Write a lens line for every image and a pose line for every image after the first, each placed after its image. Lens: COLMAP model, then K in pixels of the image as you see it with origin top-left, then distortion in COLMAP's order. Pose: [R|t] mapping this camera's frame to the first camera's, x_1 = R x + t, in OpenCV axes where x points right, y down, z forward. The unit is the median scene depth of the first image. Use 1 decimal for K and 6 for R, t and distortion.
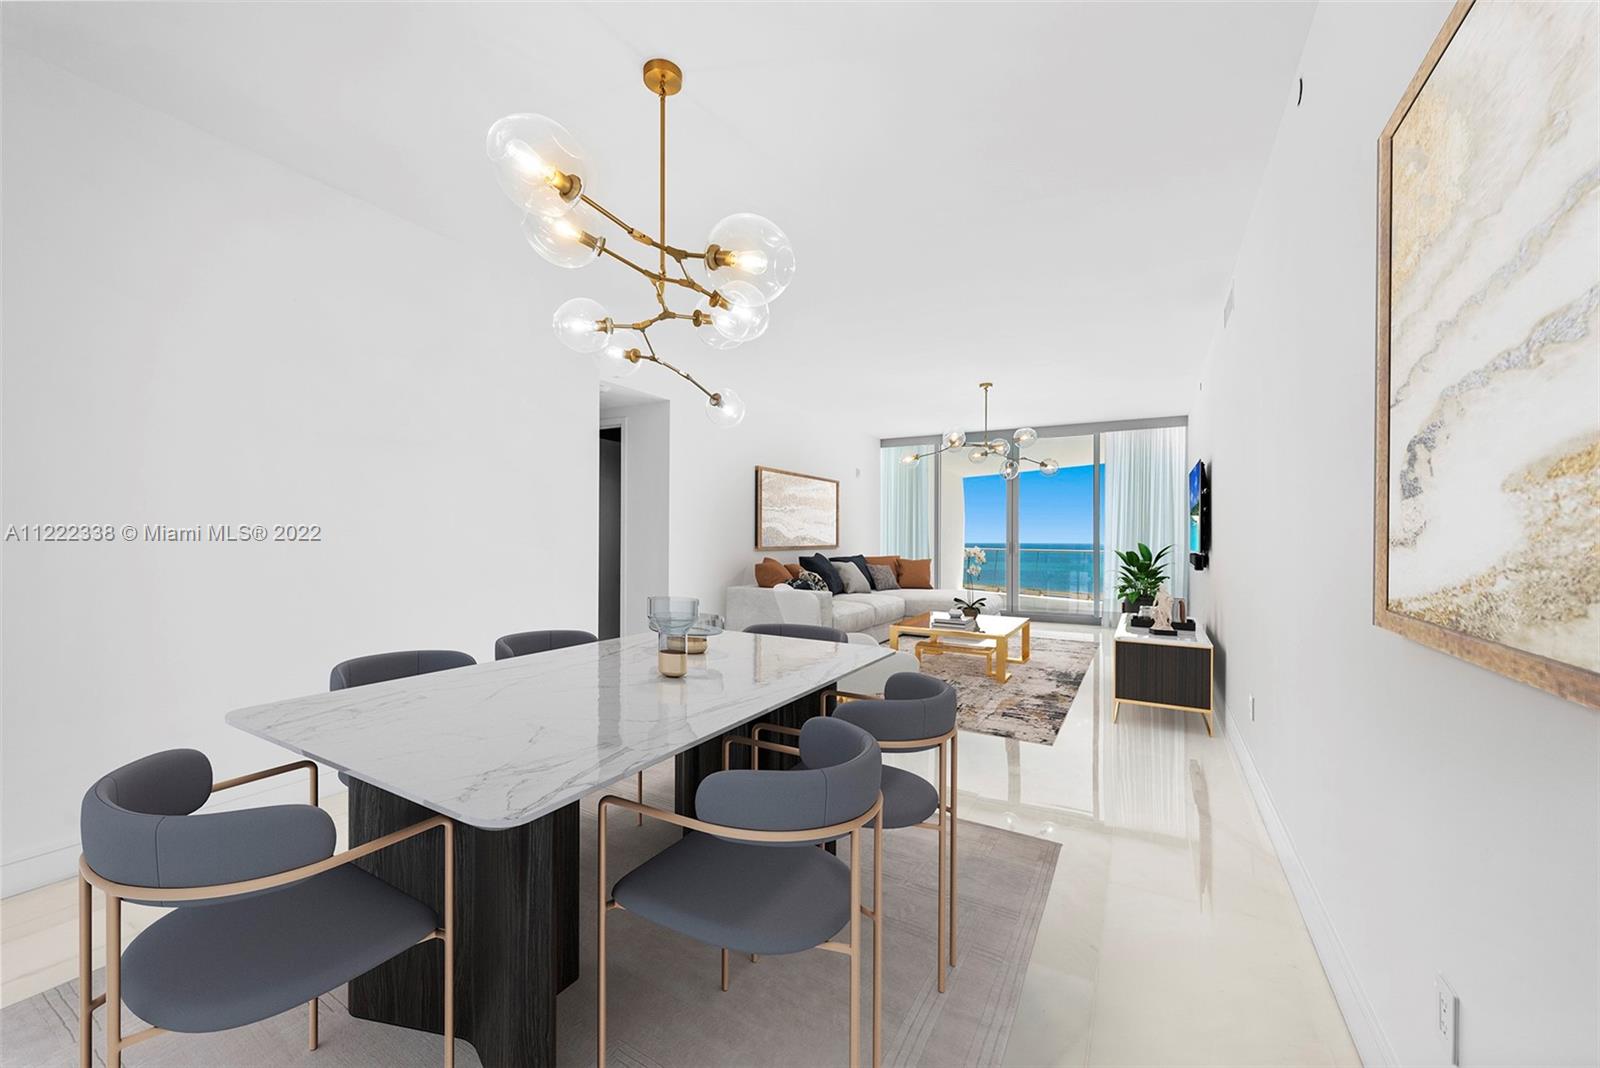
lens RADIAL K [[604.2, 0, 811.8], [0, 604.2, 534.7], [0, 0, 1]] dist [0.017450, 0.000138]
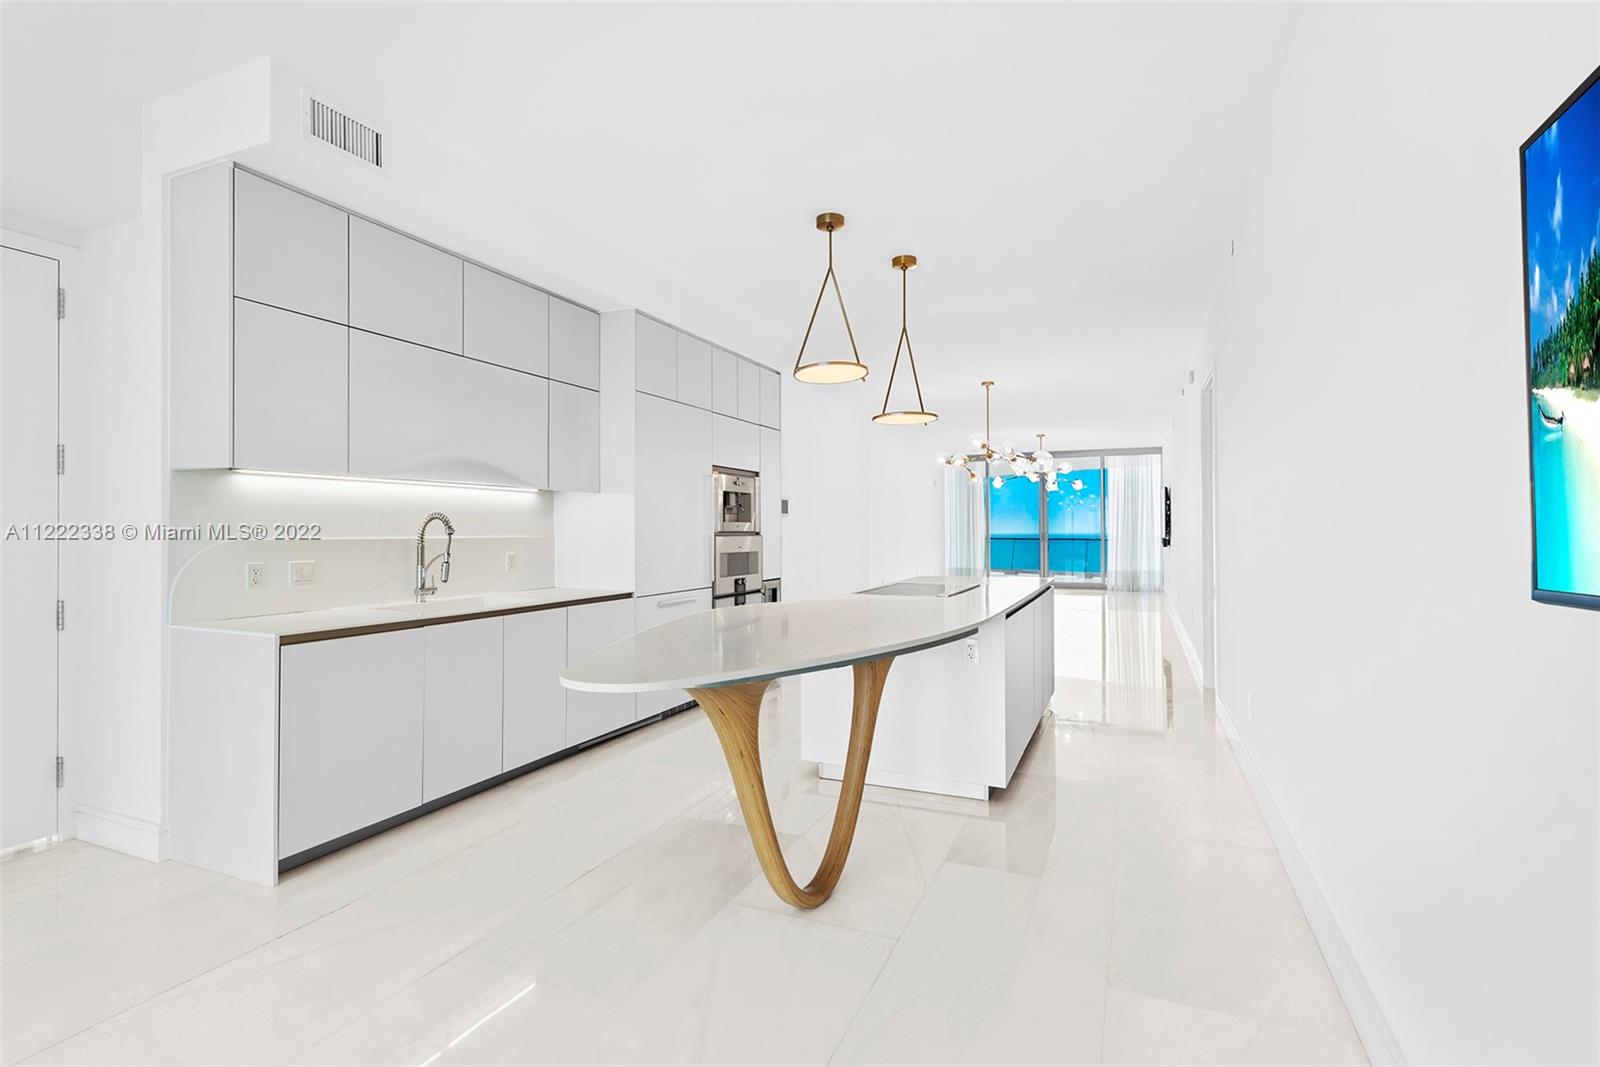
lens RADIAL K [[747.6, 0, 814.9], [0, 747.6, 528.7], [0, 0, 1]] dist [0.003158, 0.000104]
pose [[0.995137, -0.005368, 0.098357, -0.485774], [0.005735, 0.999978, -0.003451, 0.005060], [-0.098336, 0.003998, 0.995145, -0.878325]]
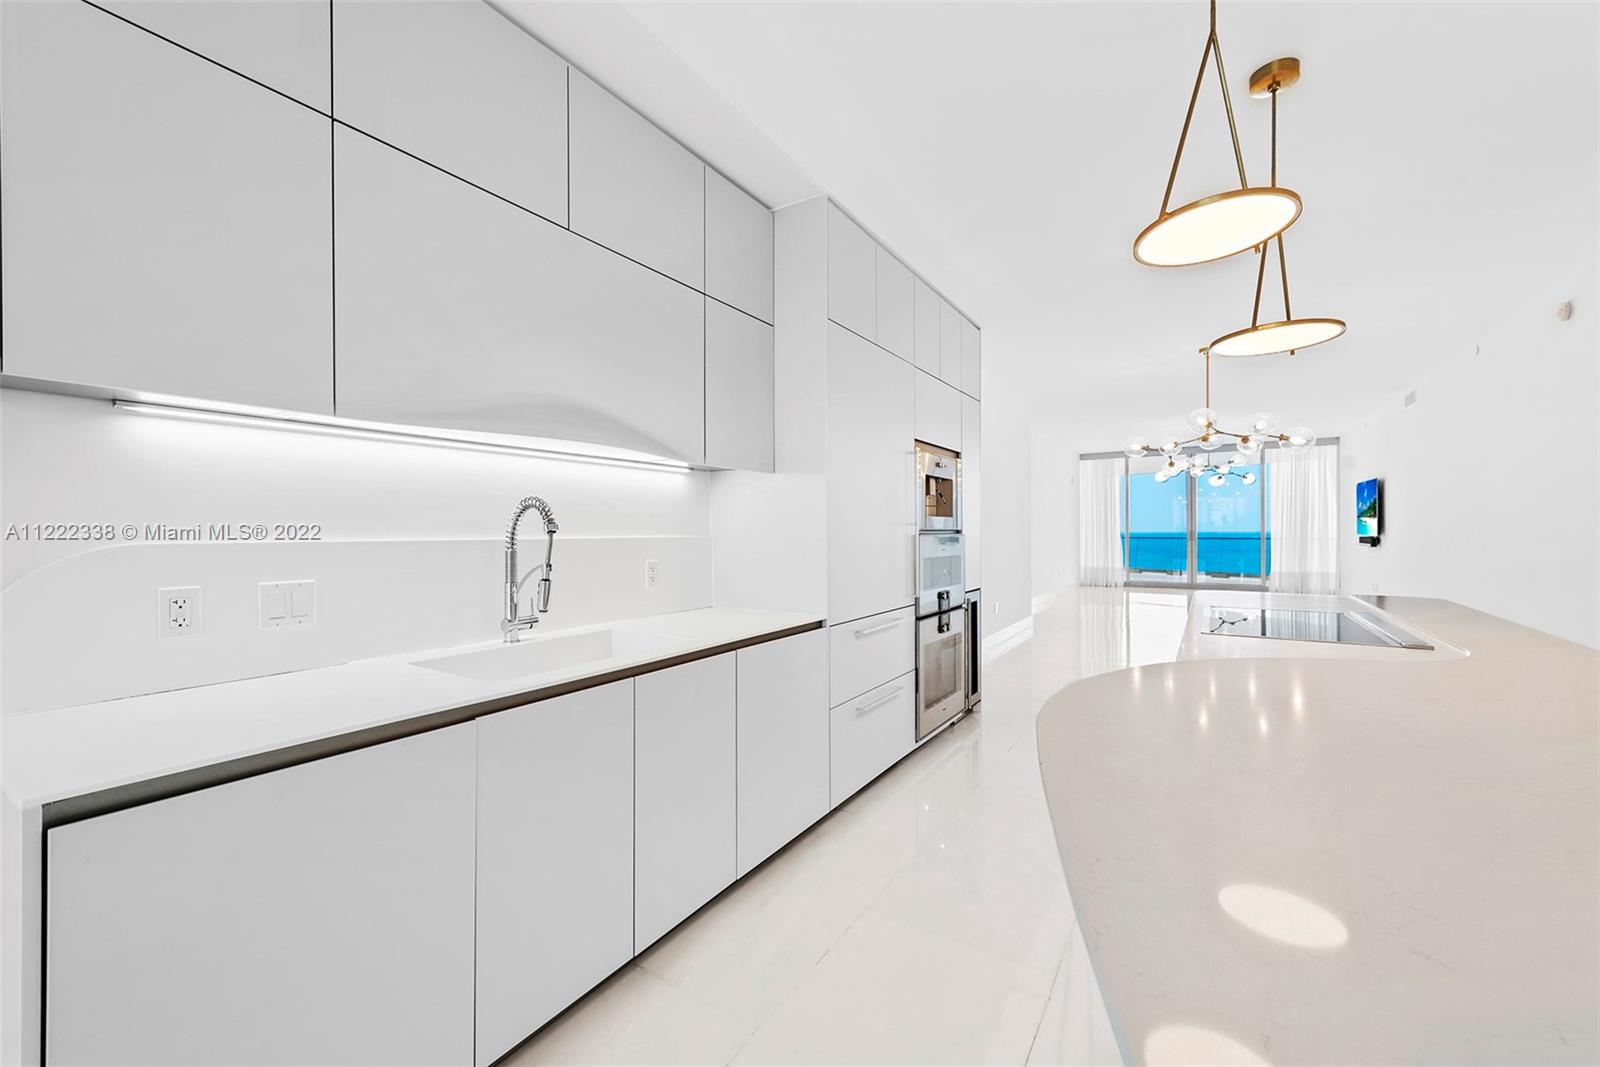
lens RADIAL K [[635.2, 0, 803.8], [0, 635.2, 535.0], [0, 0, 1]] dist [0.013954, -0.003876]
pose [[0.997351, -0.005864, -0.072498, -0.559054], [0.006376, 0.999956, 0.006833, 0.005373], [0.072455, -0.007278, 0.997345, -0.606694]]
